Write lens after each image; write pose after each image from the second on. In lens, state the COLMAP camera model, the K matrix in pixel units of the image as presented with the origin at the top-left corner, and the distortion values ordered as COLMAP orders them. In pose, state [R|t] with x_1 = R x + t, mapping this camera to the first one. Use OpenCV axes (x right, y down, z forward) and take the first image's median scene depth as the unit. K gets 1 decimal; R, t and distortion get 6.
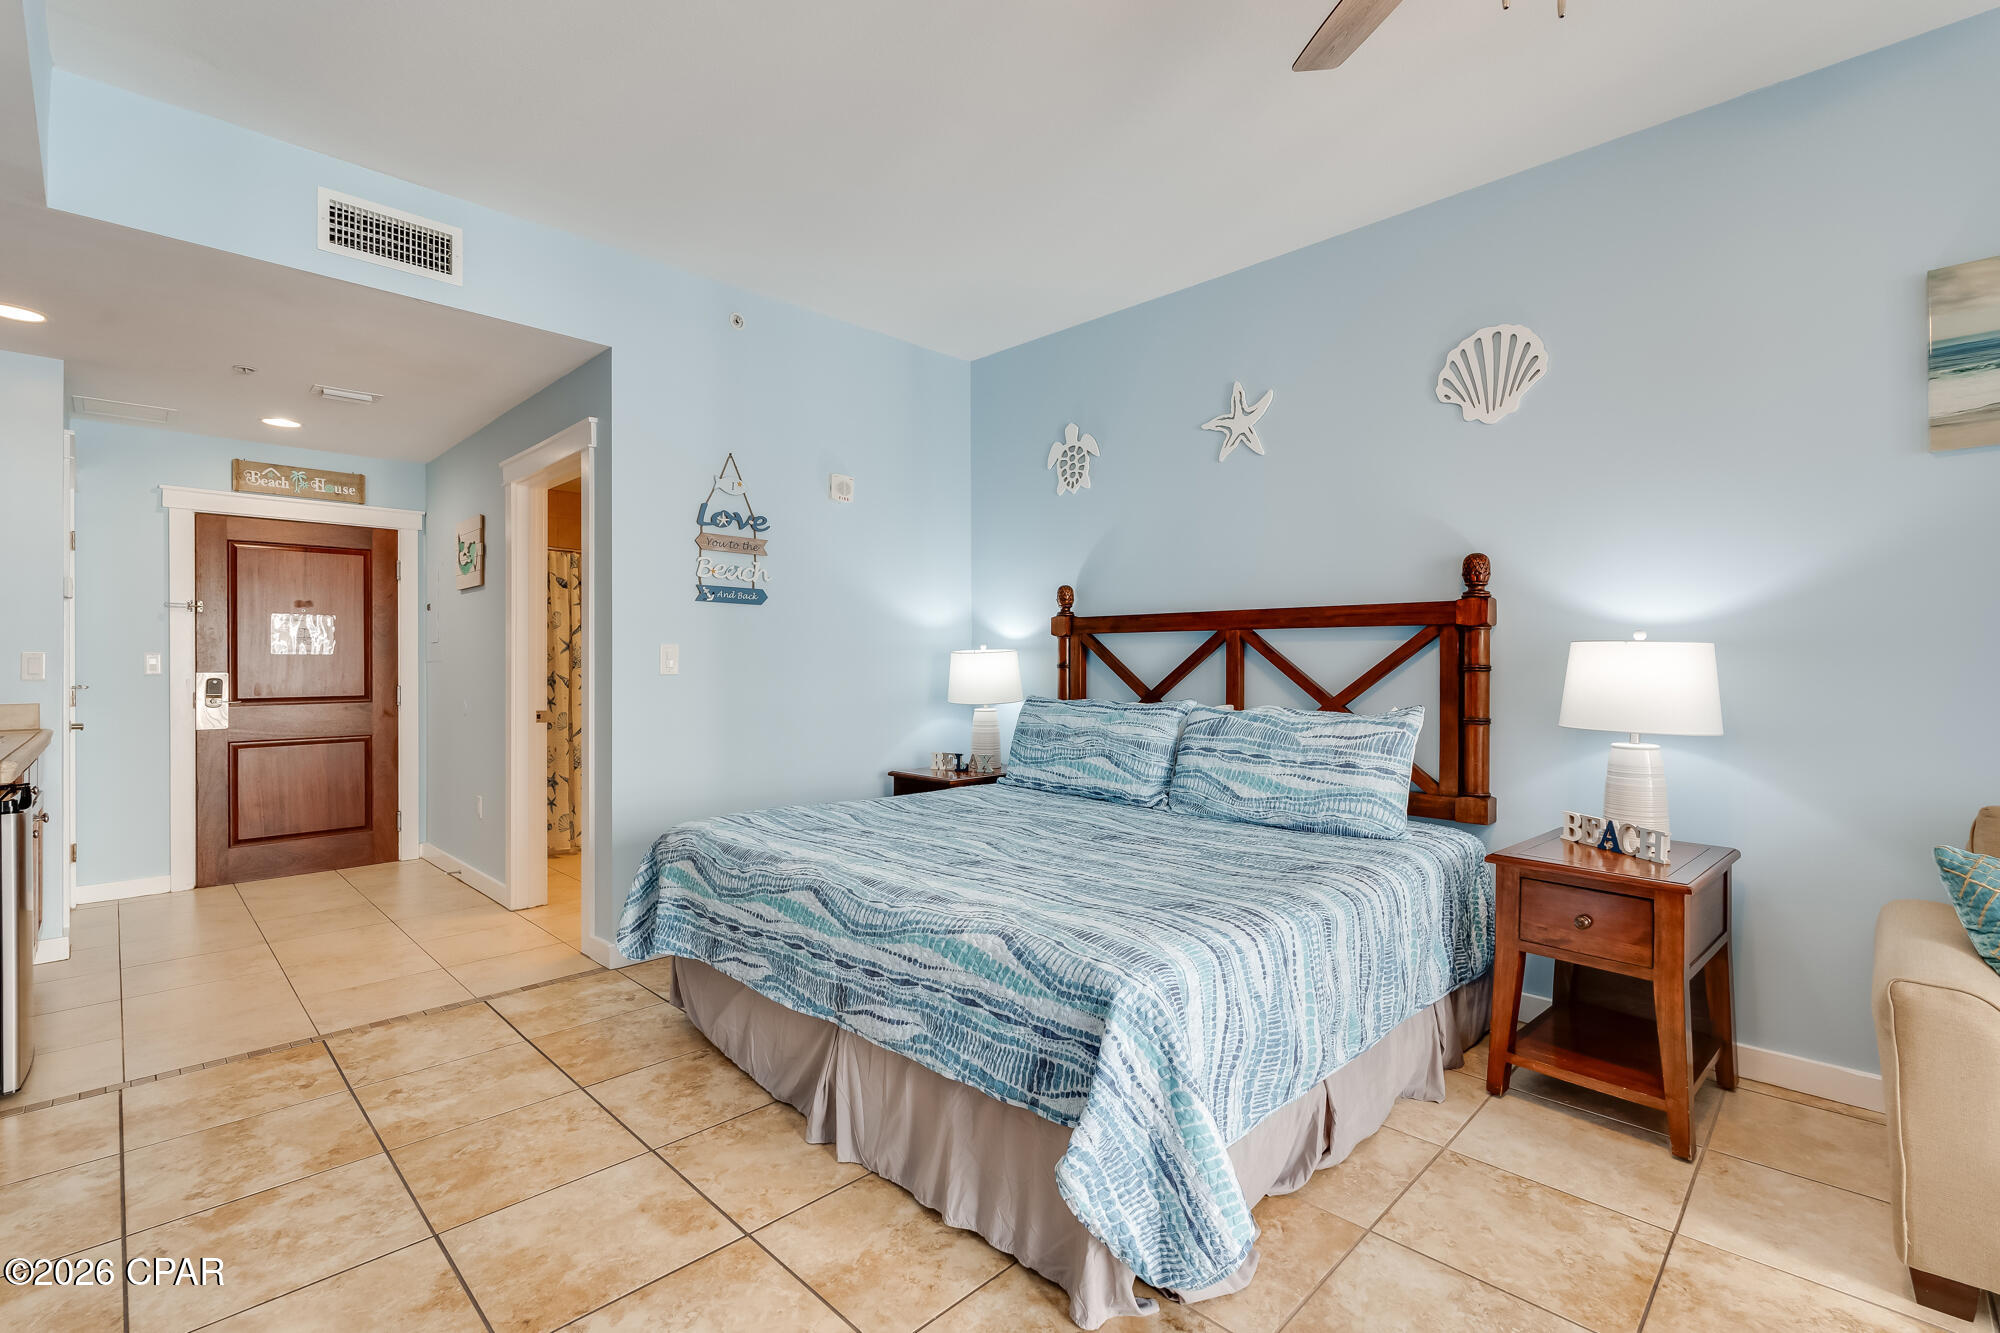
lens RADIAL K [[889.4, 0, 1003.0], [0, 889.4, 652.2], [0, 0, 1]] dist [-0.002540, 0.000731]
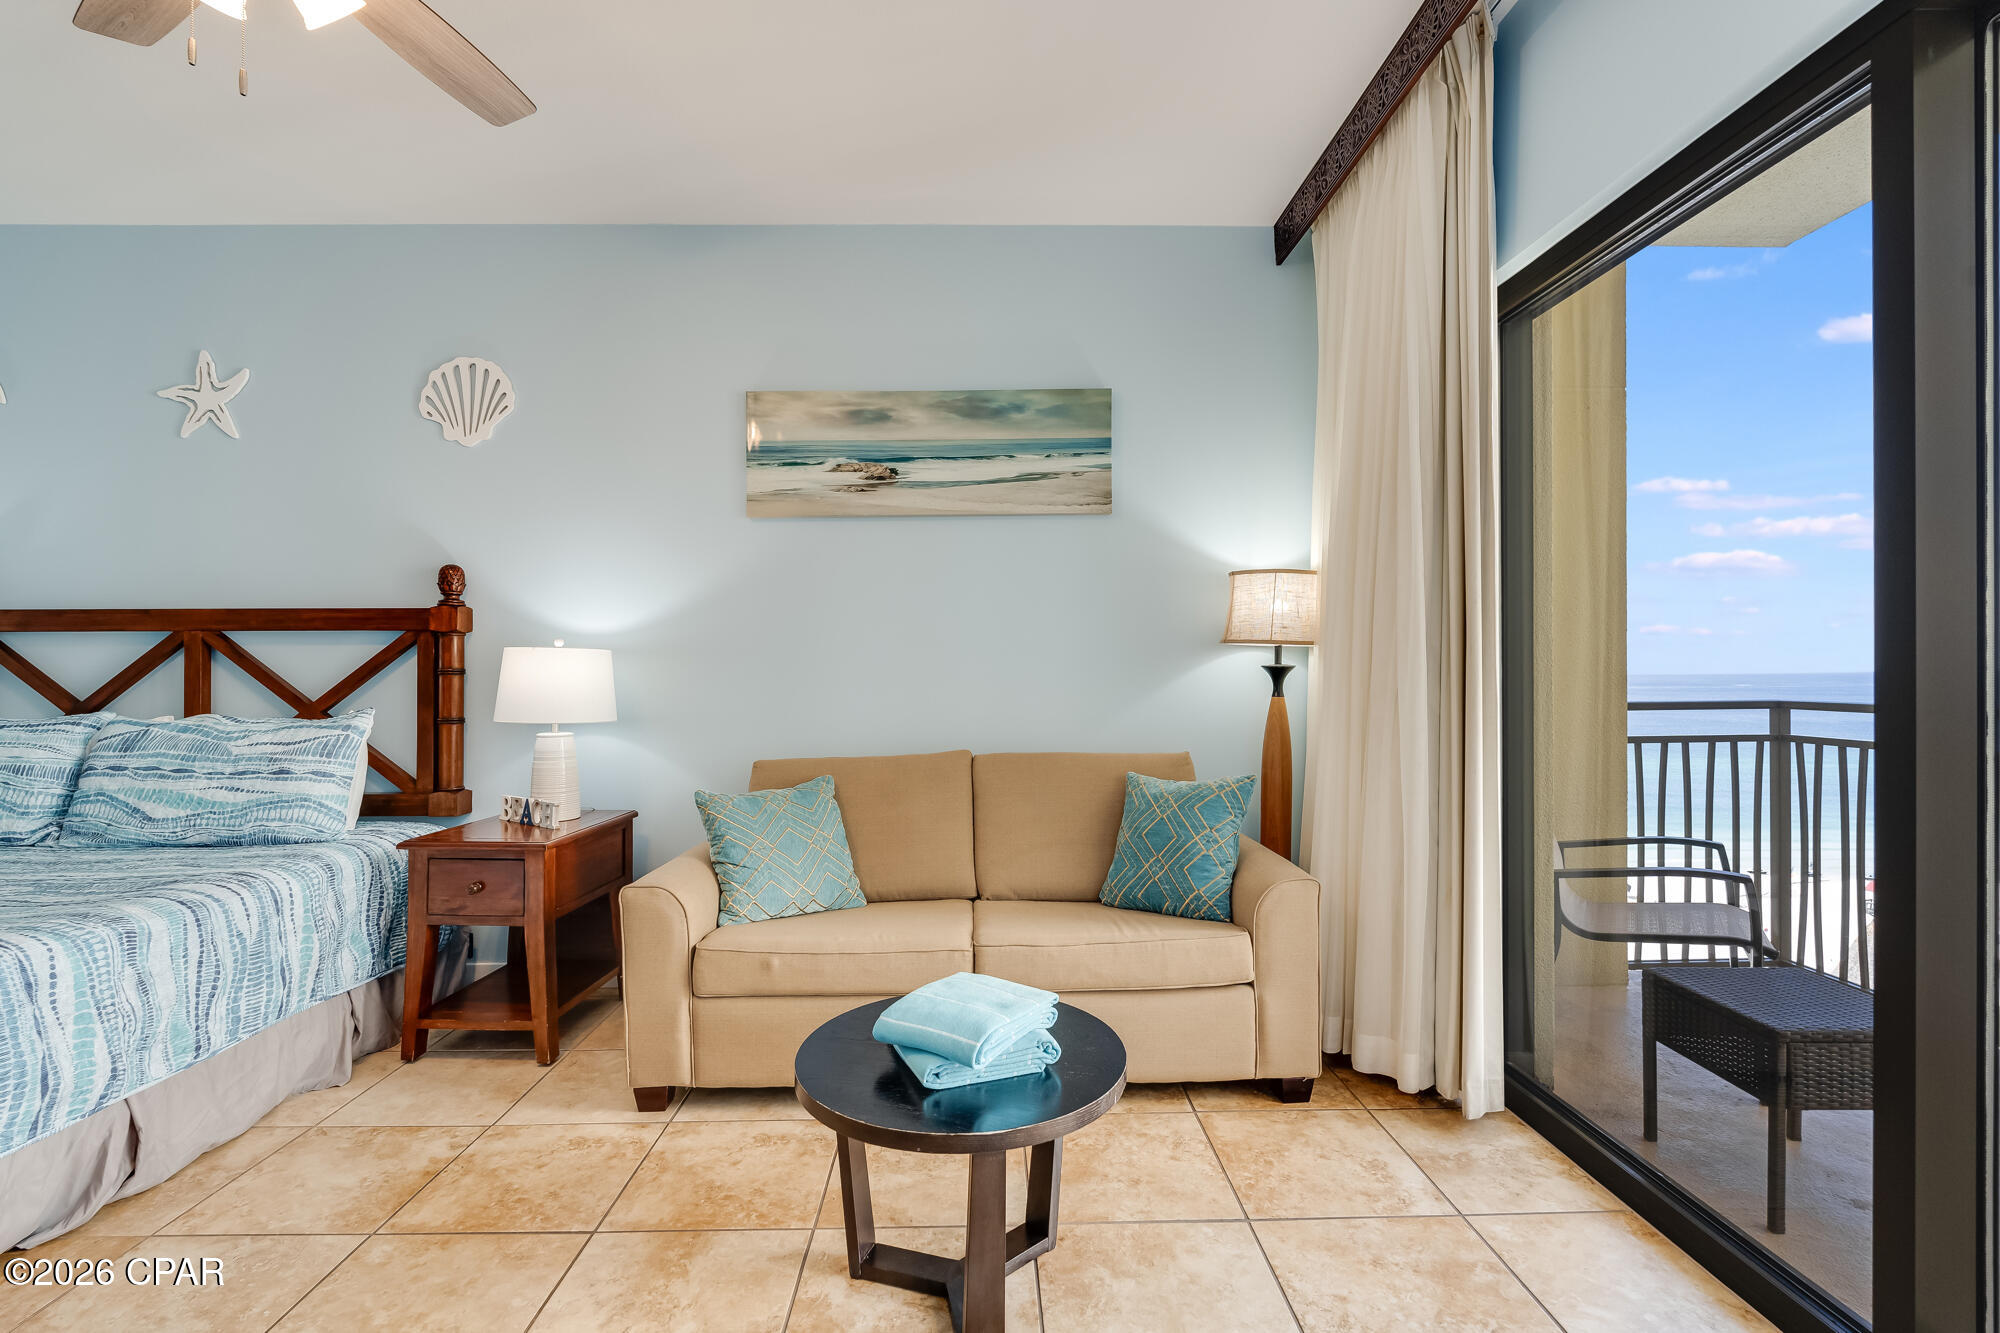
lens RADIAL K [[889.4, 0, 992.1], [0, 889.4, 665.3], [0, 0, 1]] dist [-0.002540, 0.000731]
pose [[0.700756, -0.000446, 0.713401, 0.221166], [-0.002598, 0.999992, 0.003176, 0.005020], [-0.713396, -0.004079, 0.700749, -0.218590]]
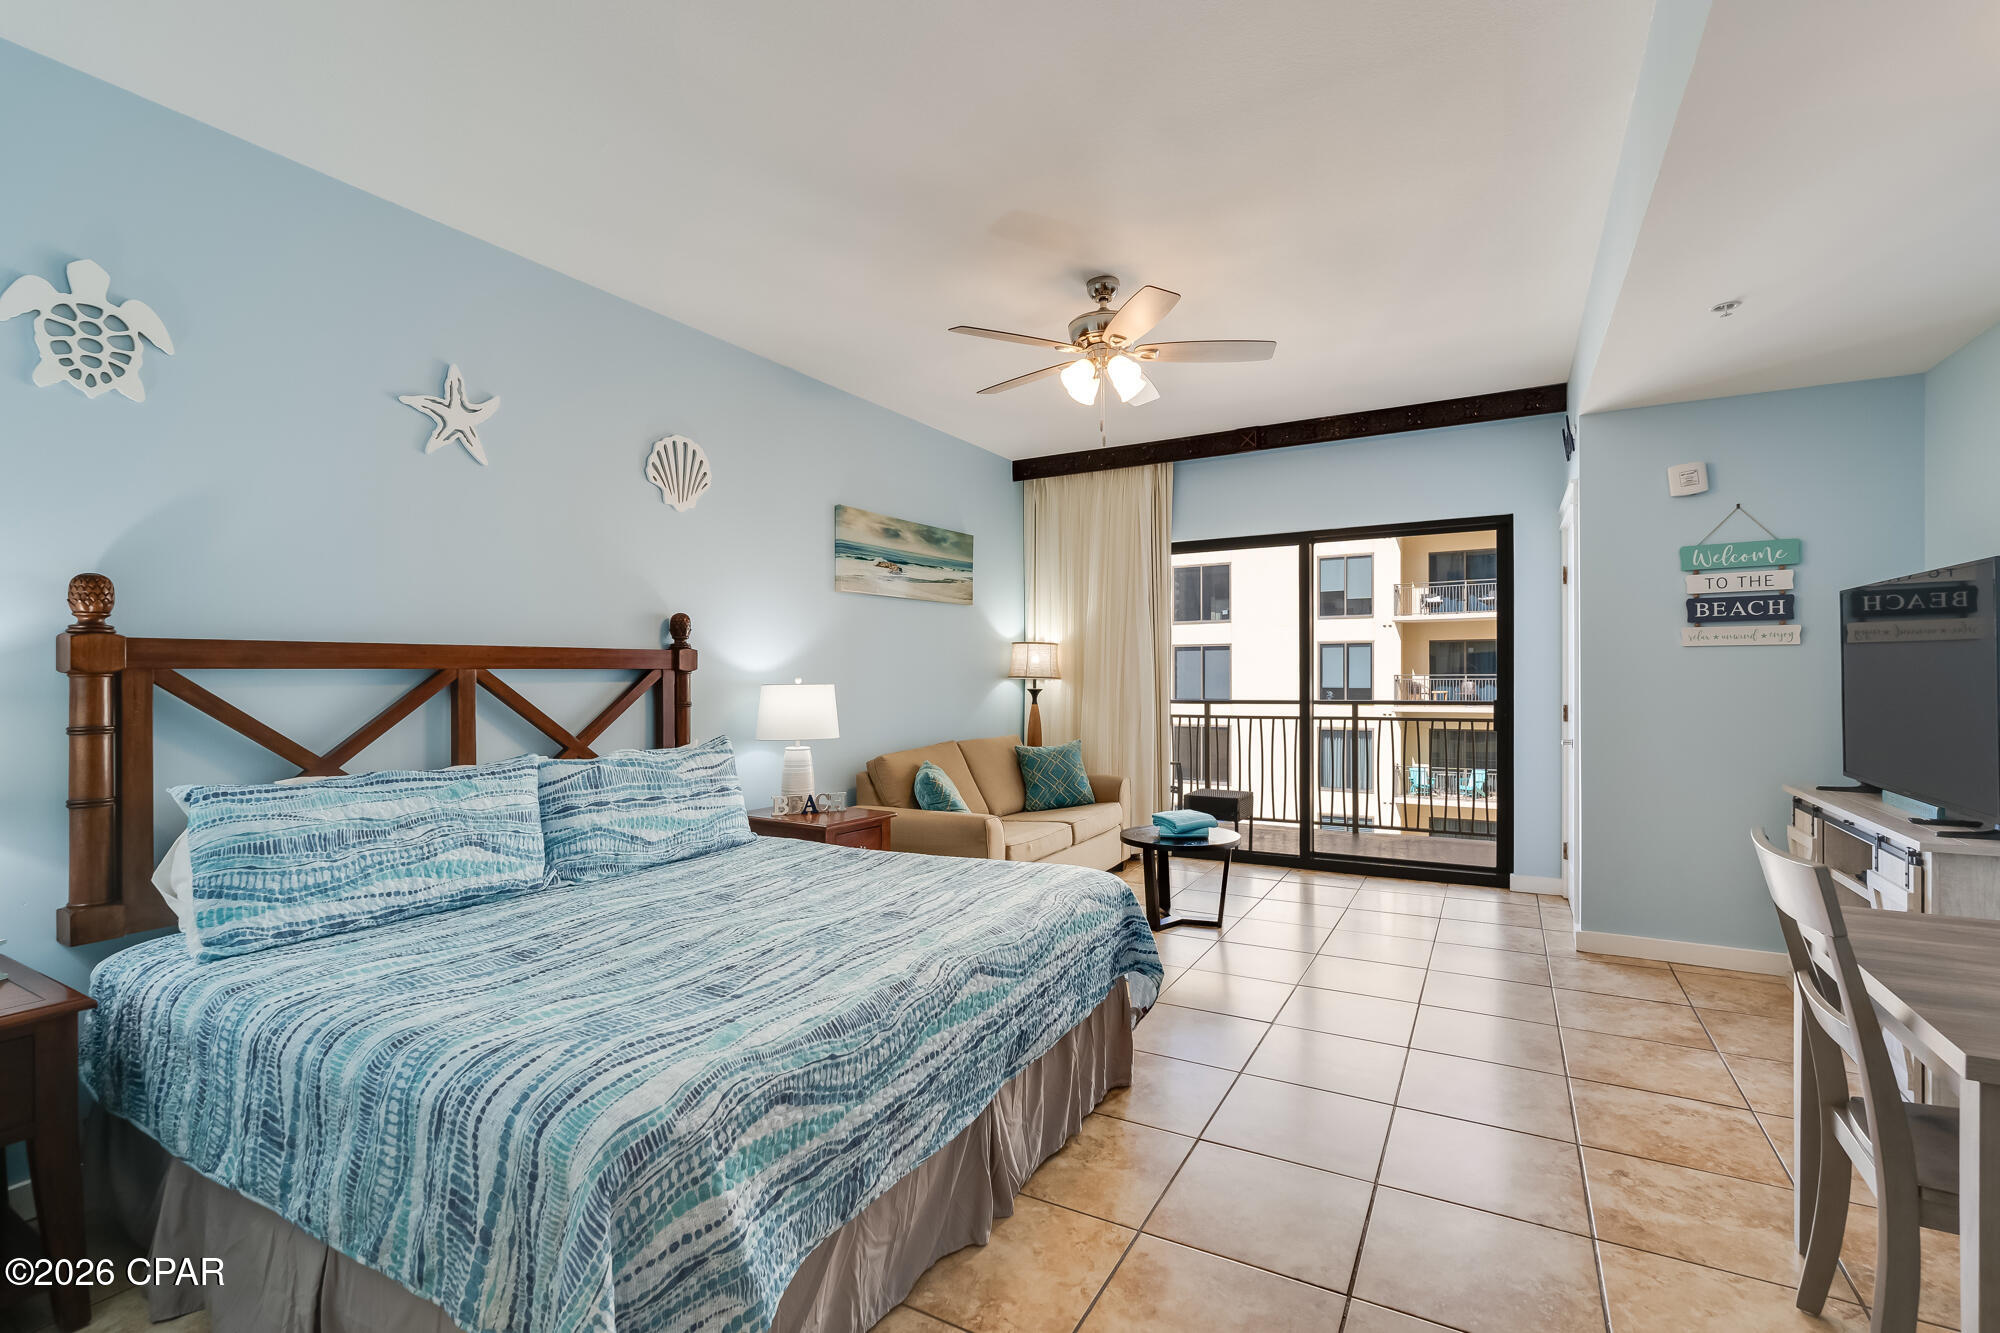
lens RADIAL K [[889.4, 0, 1005.7], [0, 889.4, 675.3], [0, 0, 1]] dist [-0.002540, 0.000731]
pose [[-0.266358, -0.001027, 0.963874, -0.795073], [-0.002024, 0.999998, 0.000506, -0.024926], [-0.963872, -0.001816, -0.266360, 0.881986]]
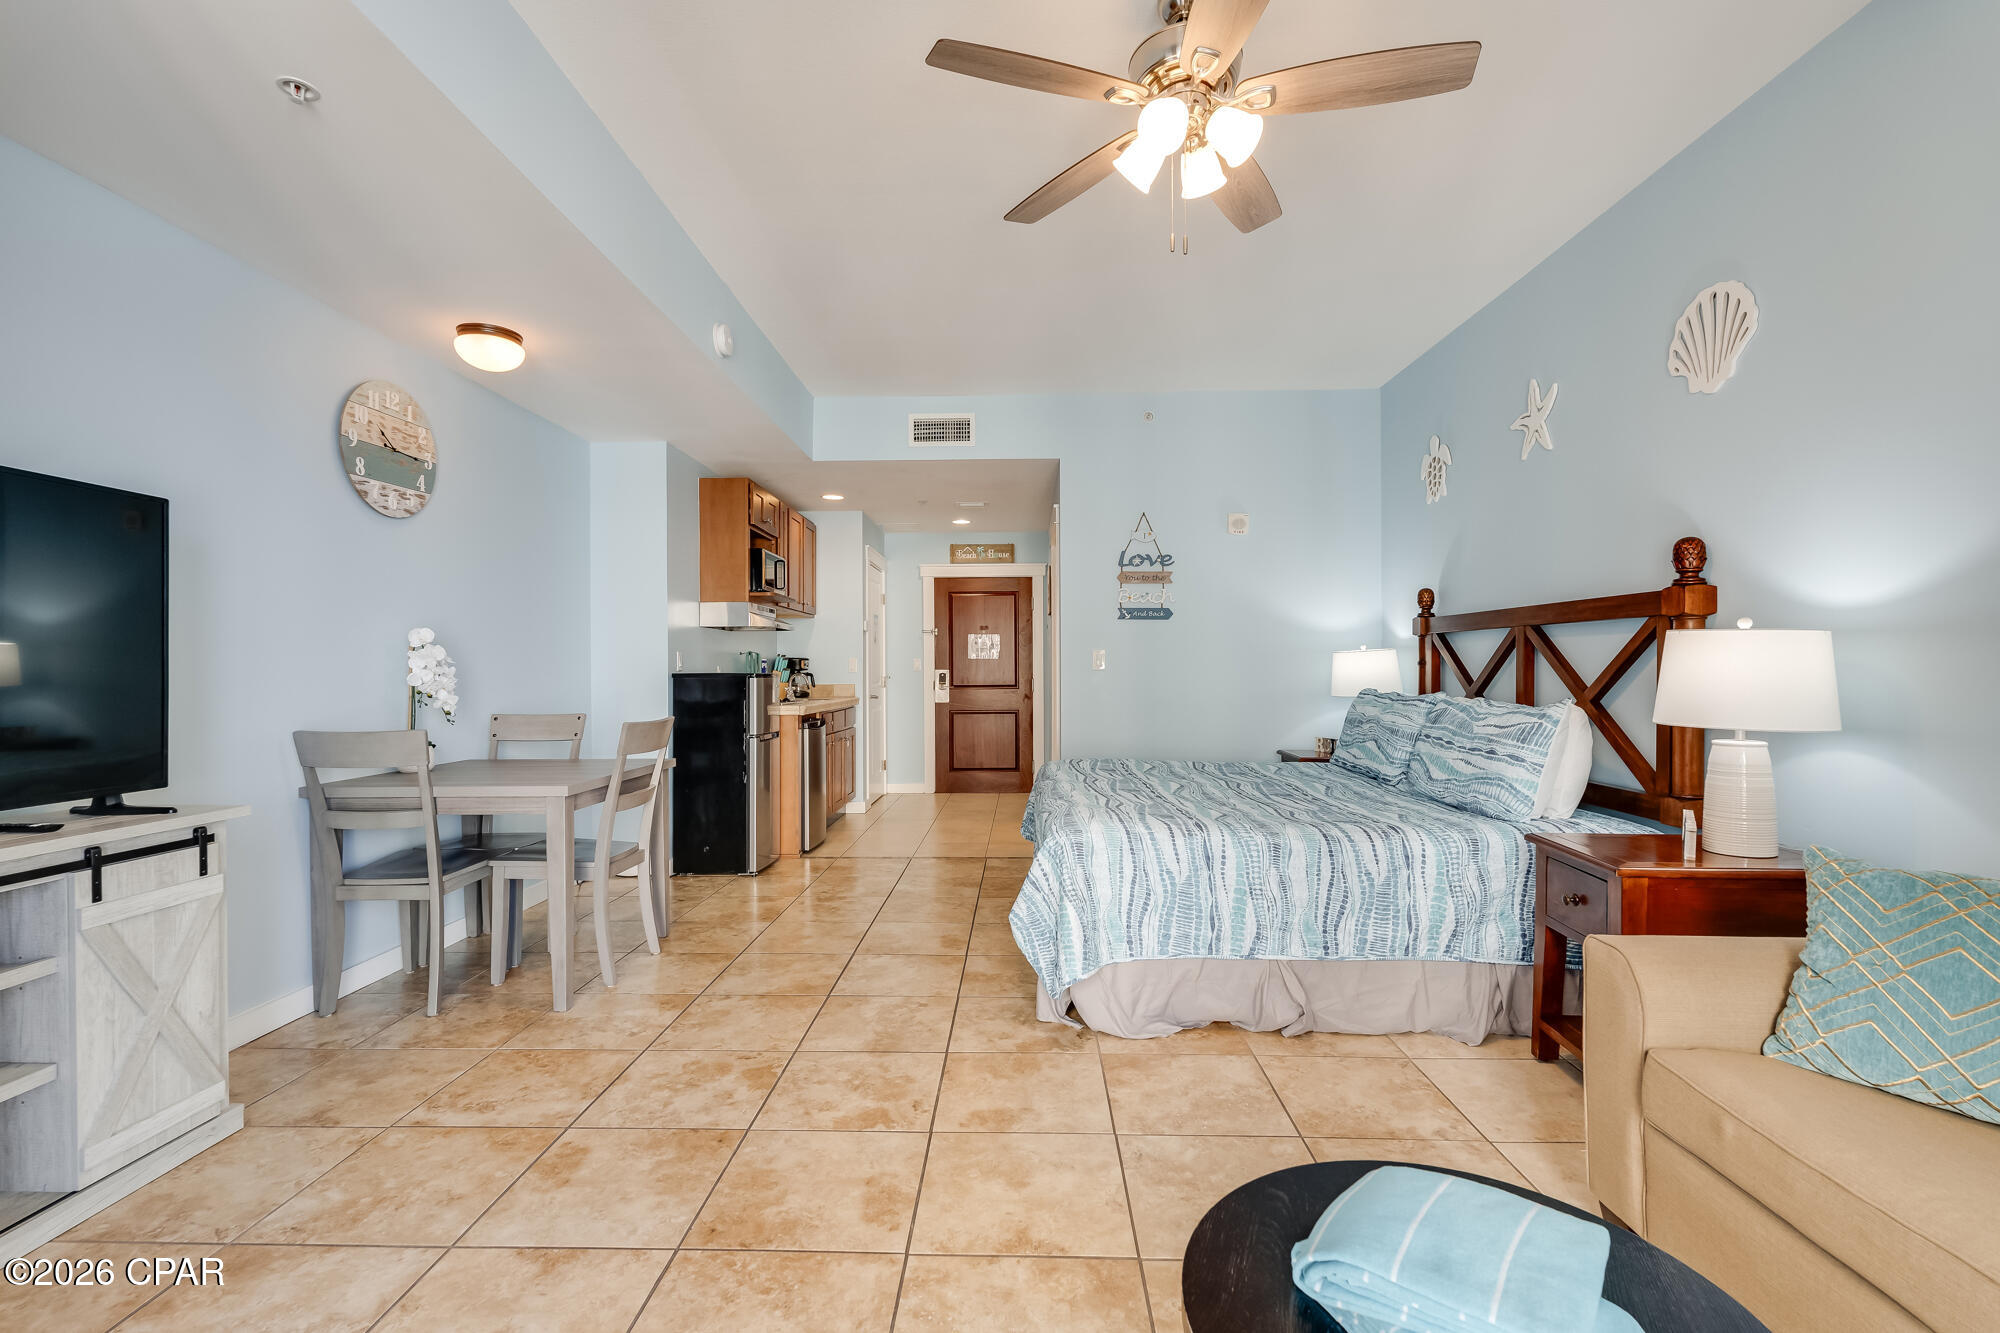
lens RADIAL K [[889.4, 0, 1010.1], [0, 889.4, 672.3], [0, 0, 1]] dist [-0.002540, 0.000731]
pose [[0.688714, 0.002847, -0.725027, 0.709919], [0.010299, 0.999853, 0.013709, 0.008818], [0.724960, -0.016908, 0.688584, -0.153033]]
